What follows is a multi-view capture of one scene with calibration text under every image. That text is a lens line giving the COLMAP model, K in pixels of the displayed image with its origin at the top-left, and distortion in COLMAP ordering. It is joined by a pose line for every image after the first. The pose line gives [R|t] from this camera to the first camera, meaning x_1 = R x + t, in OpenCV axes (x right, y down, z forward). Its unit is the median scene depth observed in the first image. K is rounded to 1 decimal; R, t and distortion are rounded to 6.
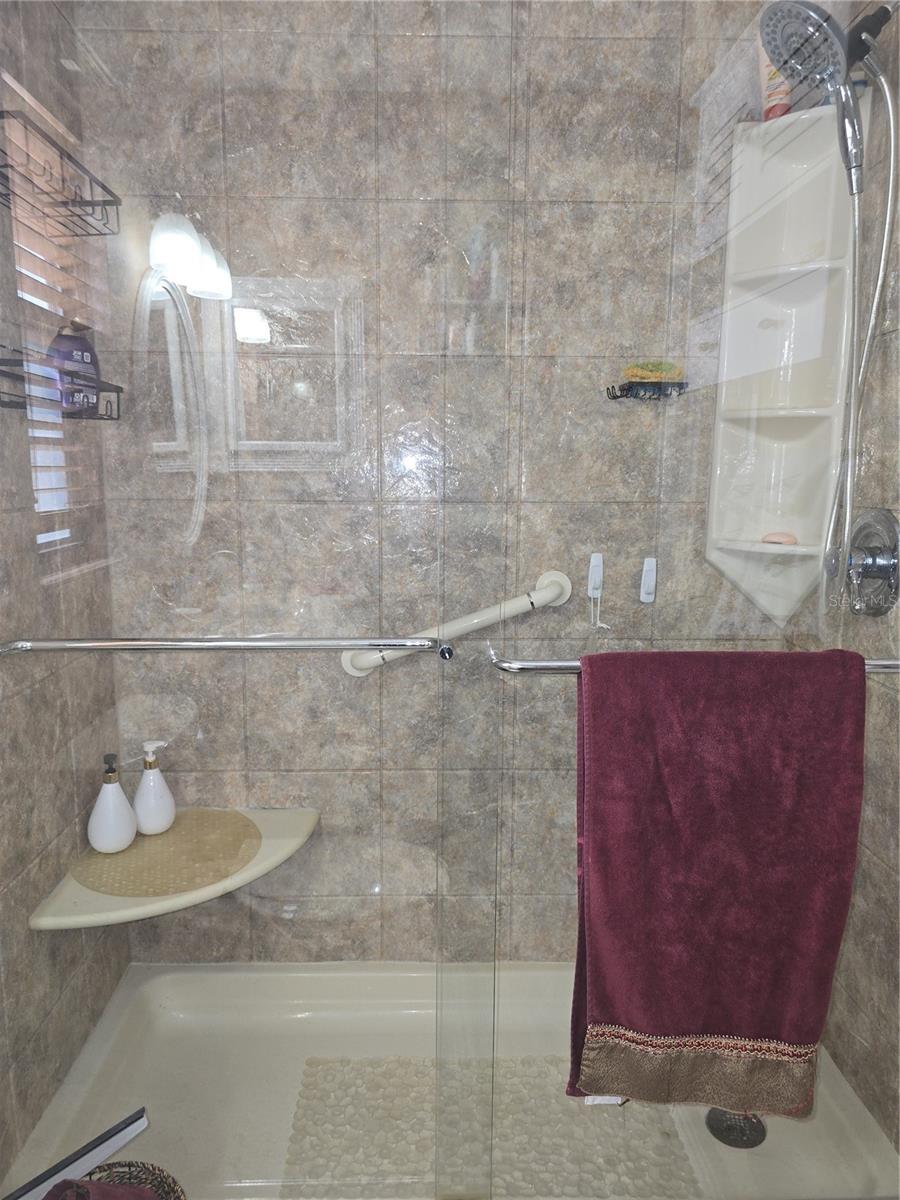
lens RADIAL K [[800.9, 0, 453.4], [0, 800.9, 592.2], [0, 0, 1]] dist [0.000681, -0.006566]
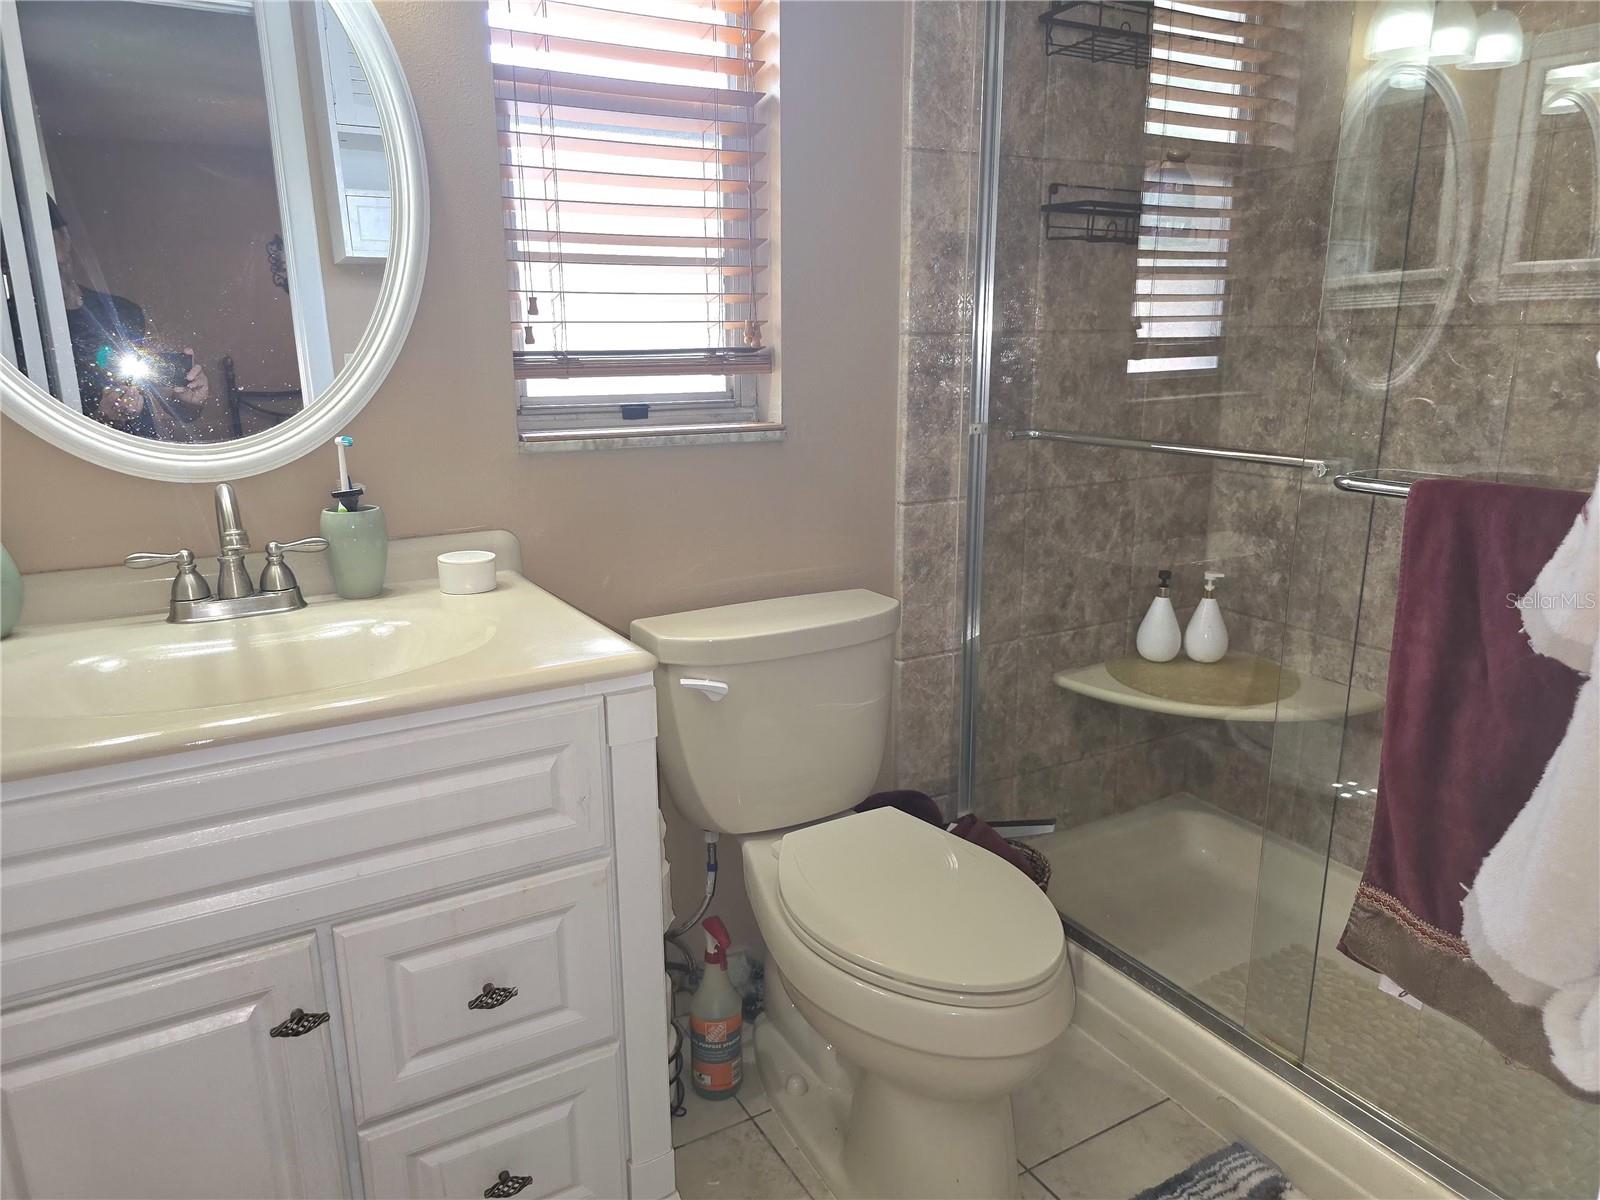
lens RADIAL K [[1067.9, 0, 796.7], [0, 1067.9, 605.6], [0, 0, 1]] dist [0.000681, -0.006566]
pose [[0.479110, 0.208130, -0.852722, 0.502530], [-0.115007, 0.977991, 0.174088, 0.052244], [0.870188, 0.014661, 0.492502, -0.110805]]
